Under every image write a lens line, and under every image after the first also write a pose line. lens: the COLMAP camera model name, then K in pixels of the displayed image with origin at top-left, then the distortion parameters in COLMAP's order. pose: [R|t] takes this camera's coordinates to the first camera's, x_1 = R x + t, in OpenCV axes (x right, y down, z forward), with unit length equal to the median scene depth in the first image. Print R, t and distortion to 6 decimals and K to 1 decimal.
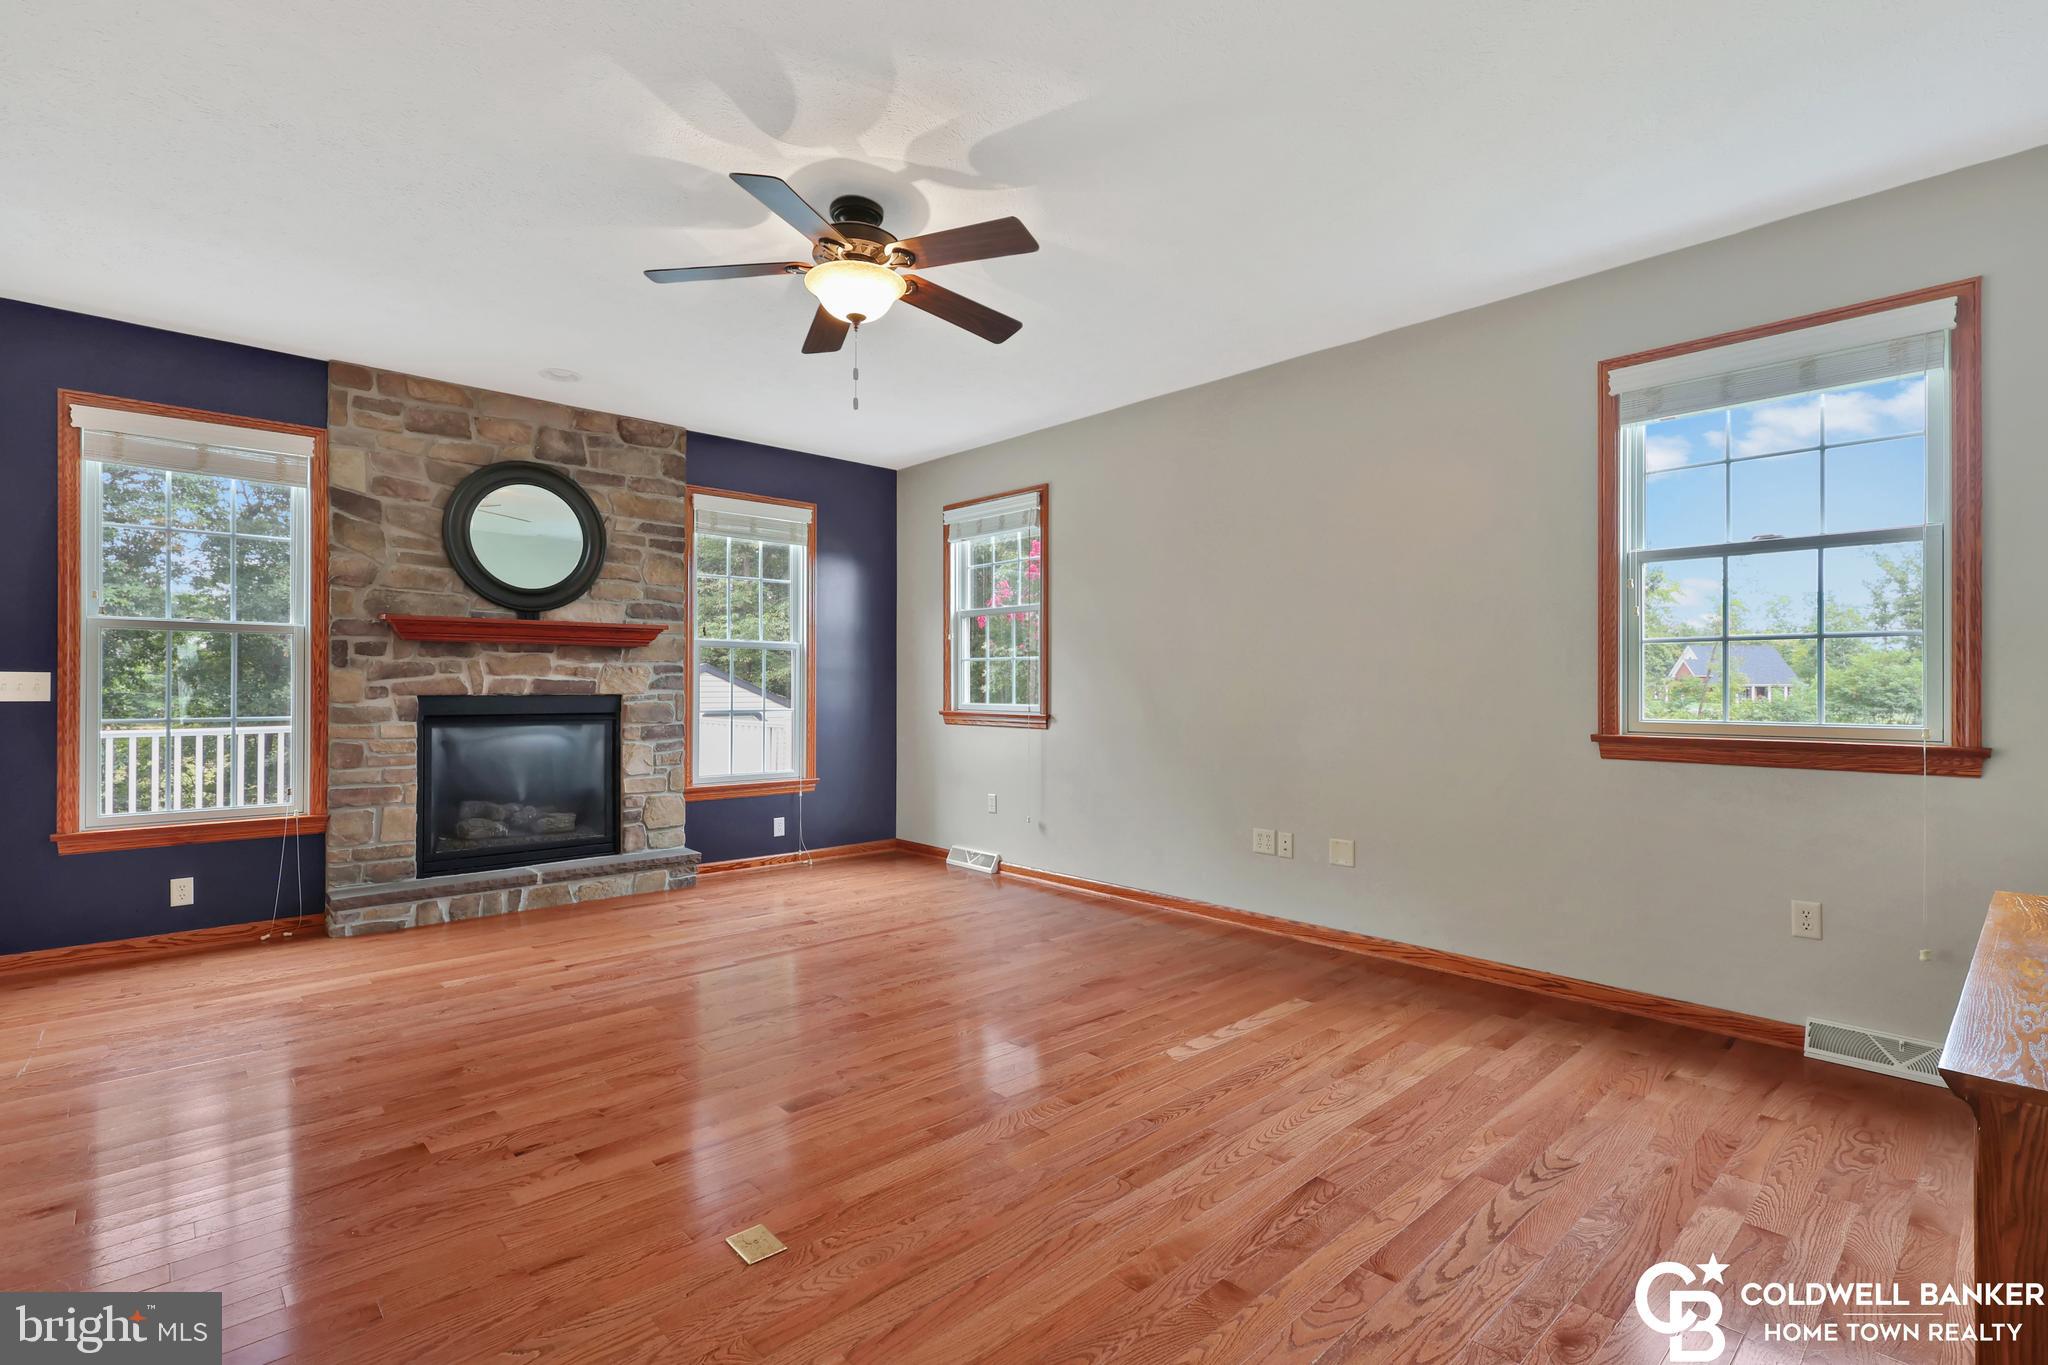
lens RADIAL K [[950.5, 0, 1028.0], [0, 950.5, 678.9], [0, 0, 1]] dist [0.000252, 0.000371]
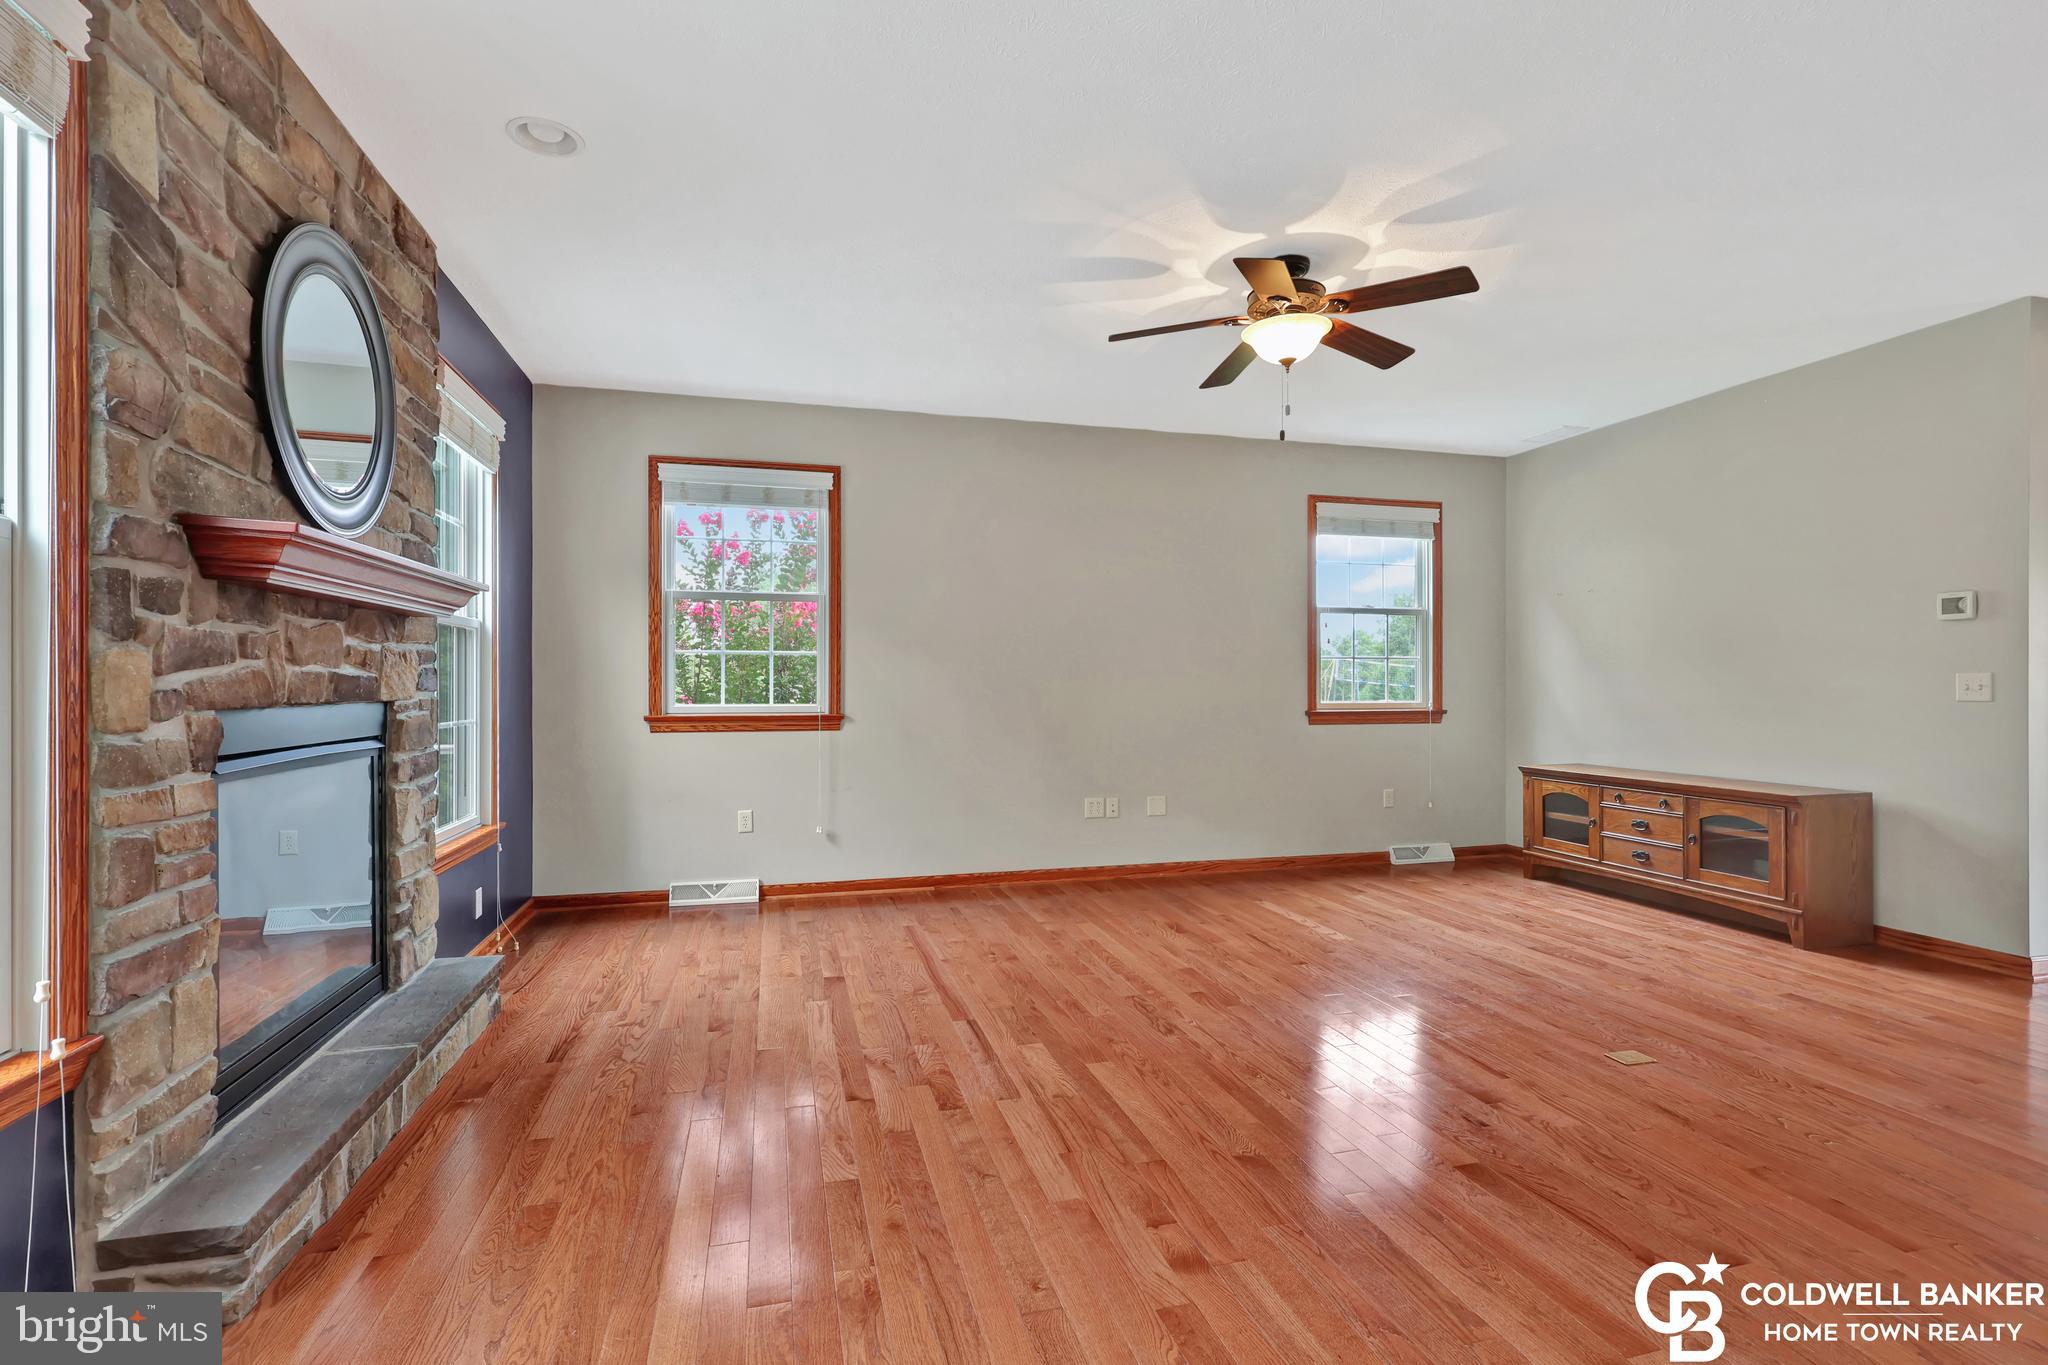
lens RADIAL K [[950.5, 0, 1034.4], [0, 950.5, 682.4], [0, 0, 1]] dist [0.000252, 0.000371]
pose [[0.461020, -0.001615, 0.887388, -0.837099], [-0.006266, 0.999967, 0.005075, 0.000471], [-0.887367, -0.007900, 0.460995, 0.467783]]
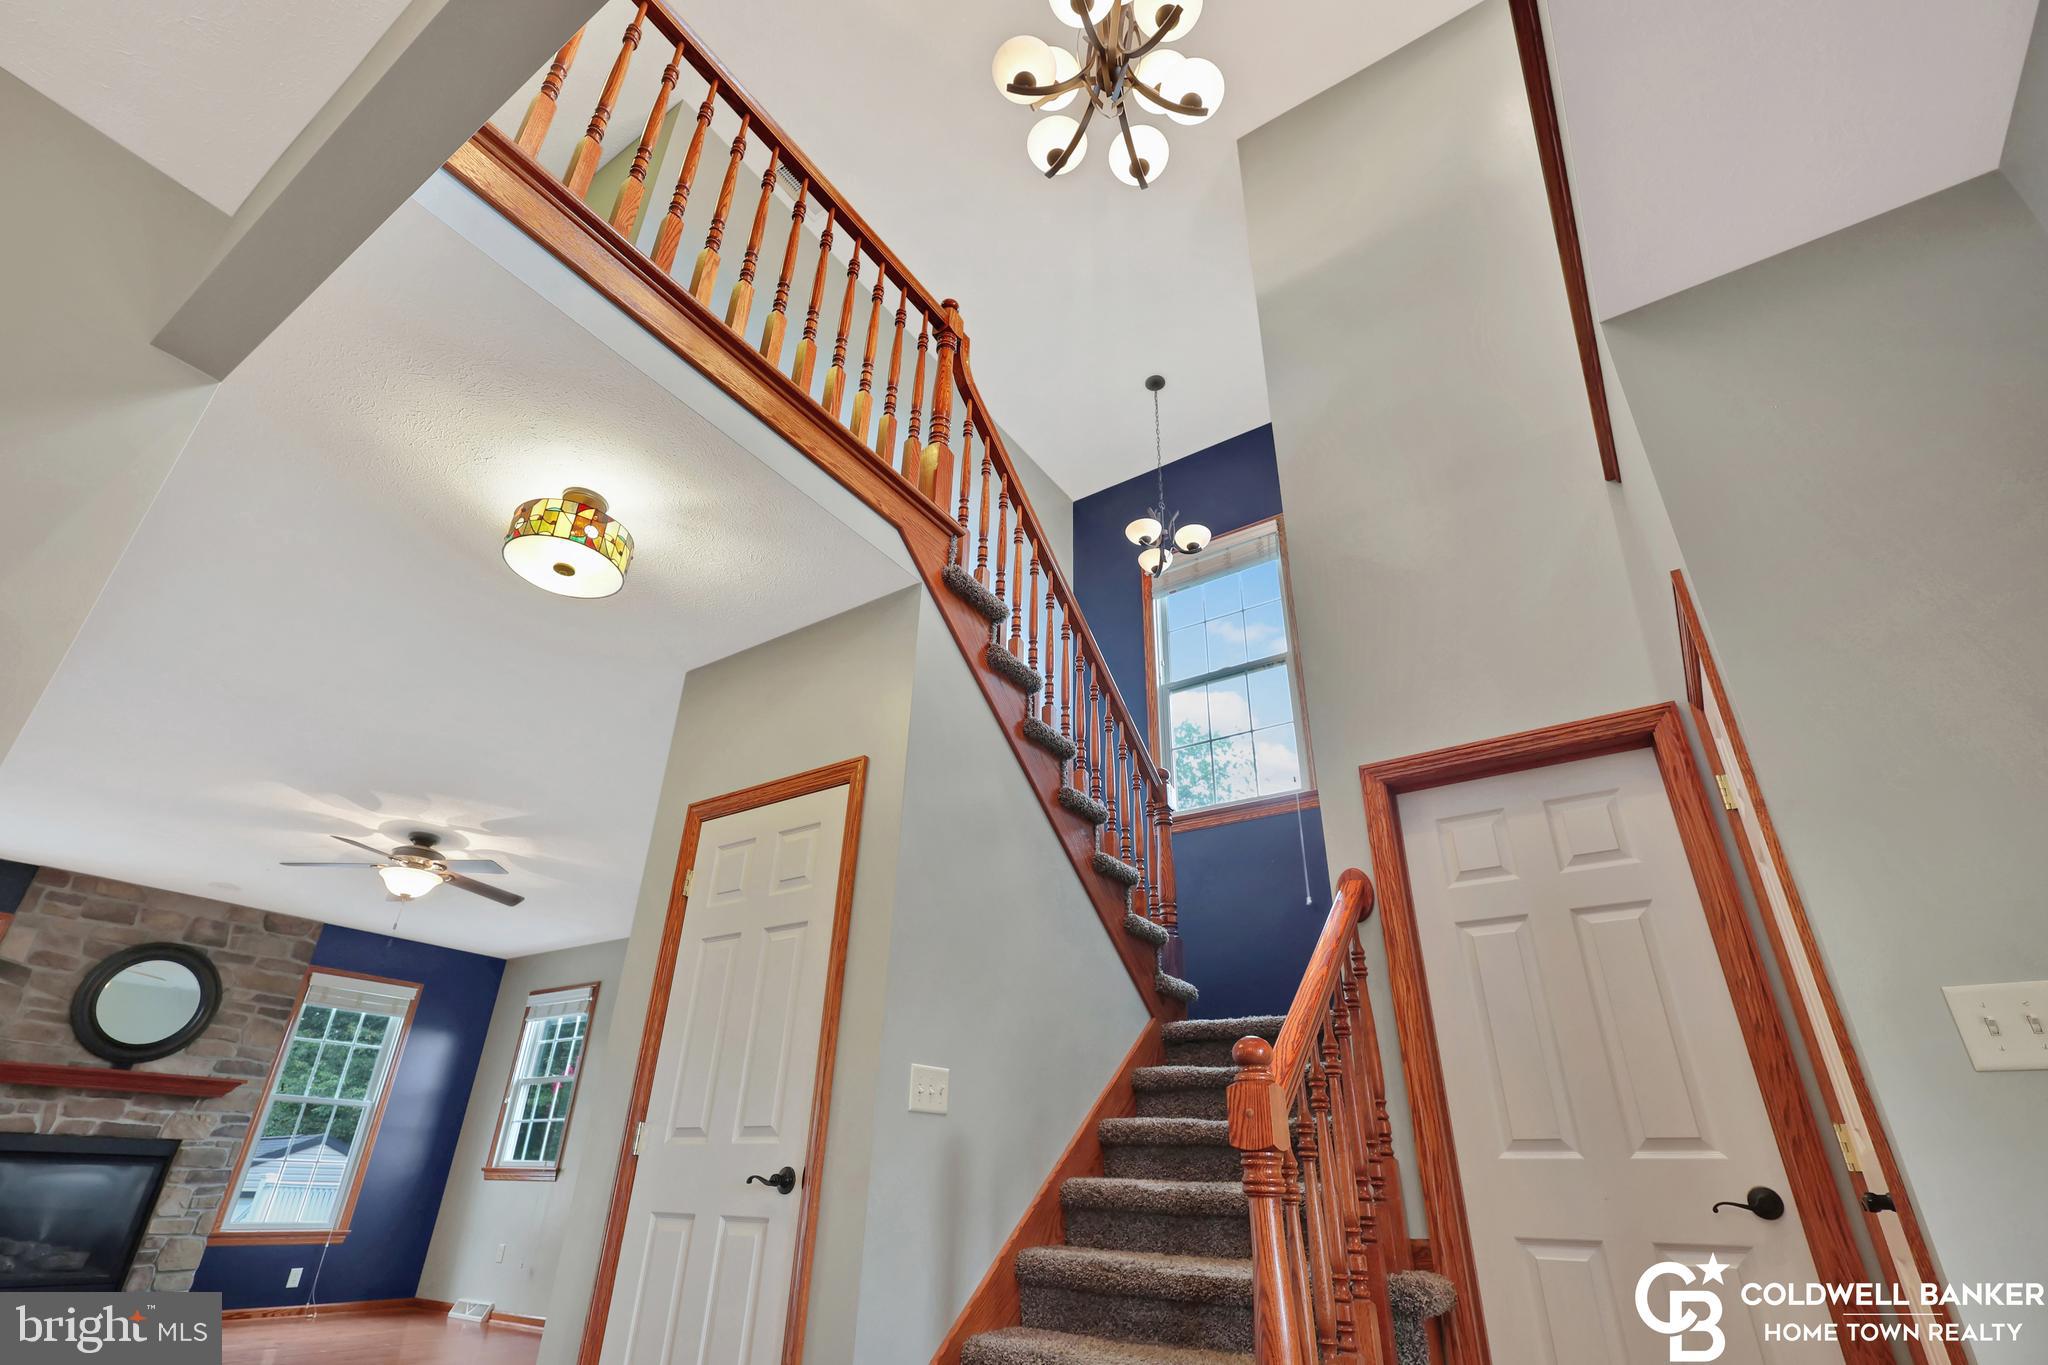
lens RADIAL K [[950.5, 0, 1030.2], [0, 950.5, 677.6], [0, 0, 1]] dist [0.000252, 0.000371]
pose [[0.973588, 0.123153, 0.192250, 0.362818], [-0.019277, 0.883380, -0.468261, 0.048036], [-0.227498, 0.452187, 0.862422, -0.633549]]
